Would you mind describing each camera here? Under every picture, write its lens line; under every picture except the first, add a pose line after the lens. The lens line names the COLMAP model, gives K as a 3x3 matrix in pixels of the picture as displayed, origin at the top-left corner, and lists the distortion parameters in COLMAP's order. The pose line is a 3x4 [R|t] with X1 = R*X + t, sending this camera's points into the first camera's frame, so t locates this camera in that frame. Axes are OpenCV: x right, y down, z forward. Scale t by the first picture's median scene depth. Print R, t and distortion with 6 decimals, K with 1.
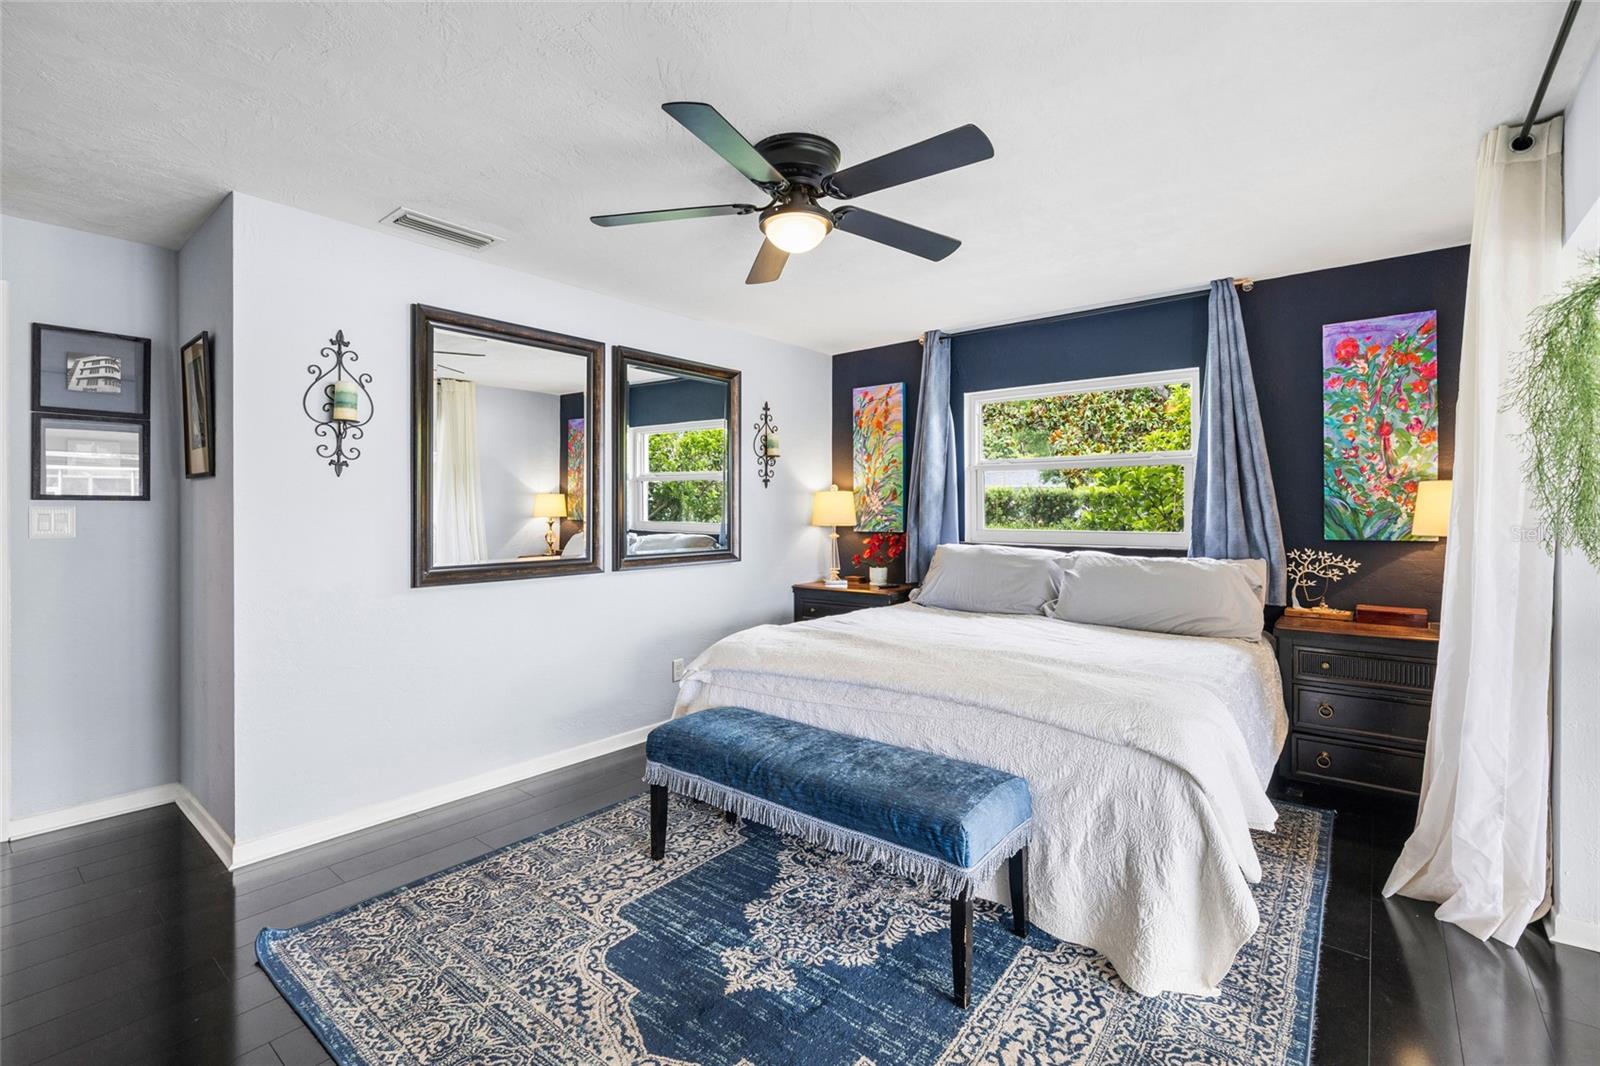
lens RADIAL K [[710.7, 0, 801.6], [0, 710.7, 506.3], [0, 0, 1]] dist [-0.011837, -0.000062]
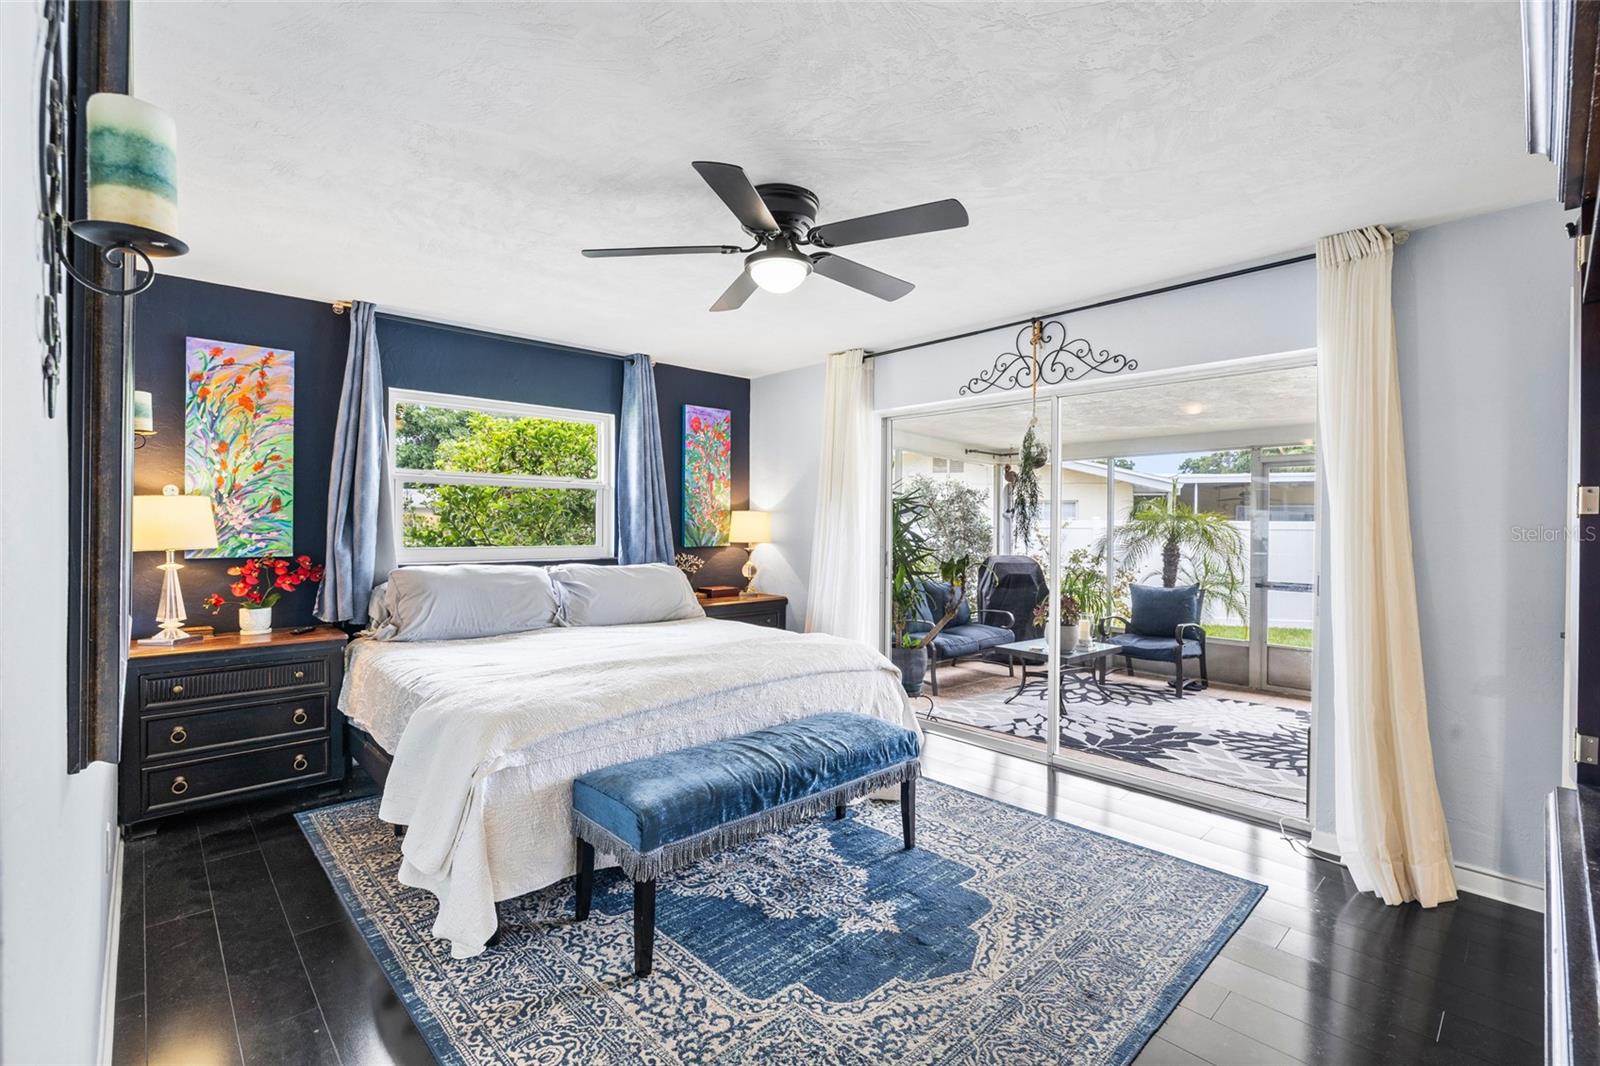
lens RADIAL K [[710.7, 0, 801.6], [0, 710.7, 506.3], [0, 0, 1]] dist [-0.011837, -0.000062]
pose [[0.137309, 0.029751, 0.990081, -0.777681], [-0.009164, 0.999544, -0.028765, 0.002166], [-0.990486, -0.005124, 0.137519, 0.582173]]
